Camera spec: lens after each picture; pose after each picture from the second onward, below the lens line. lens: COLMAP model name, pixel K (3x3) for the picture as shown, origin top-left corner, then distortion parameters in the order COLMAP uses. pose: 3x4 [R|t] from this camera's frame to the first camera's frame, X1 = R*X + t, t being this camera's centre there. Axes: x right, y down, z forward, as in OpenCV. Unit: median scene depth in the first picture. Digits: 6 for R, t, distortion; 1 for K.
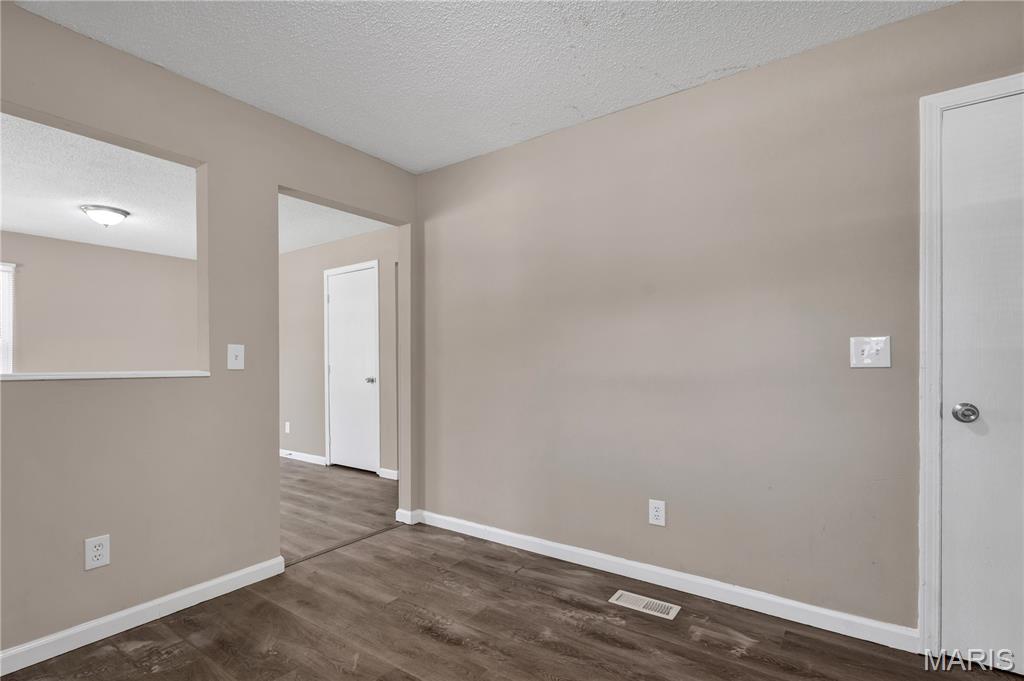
lens RADIAL K [[495.4, 0, 509.5], [0, 495.4, 362.2], [0, 0, 1]] dist [-0.001629, -0.000015]
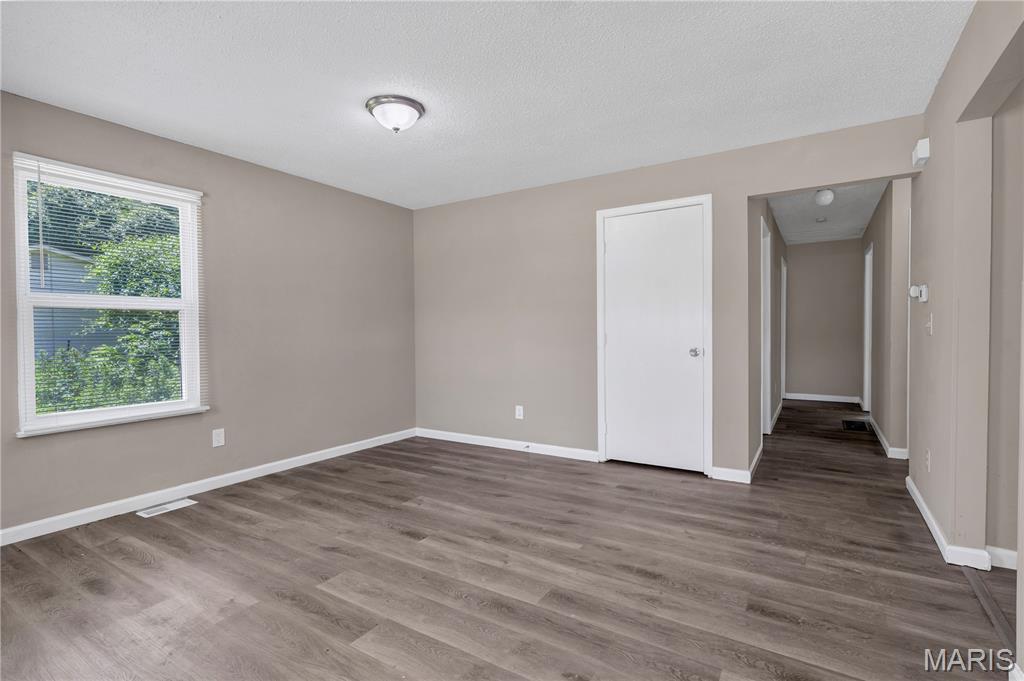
lens RADIAL K [[477.3, 0, 512.5], [0, 477.3, 337.6], [0, 0, 1]] dist [-0.000312, 0.000169]
pose [[0.997321, -0.005659, 0.072927, -0.622087], [0.004768, 0.999912, 0.012395, 0.003198], [-0.072990, -0.012015, 0.997260, 0.291968]]
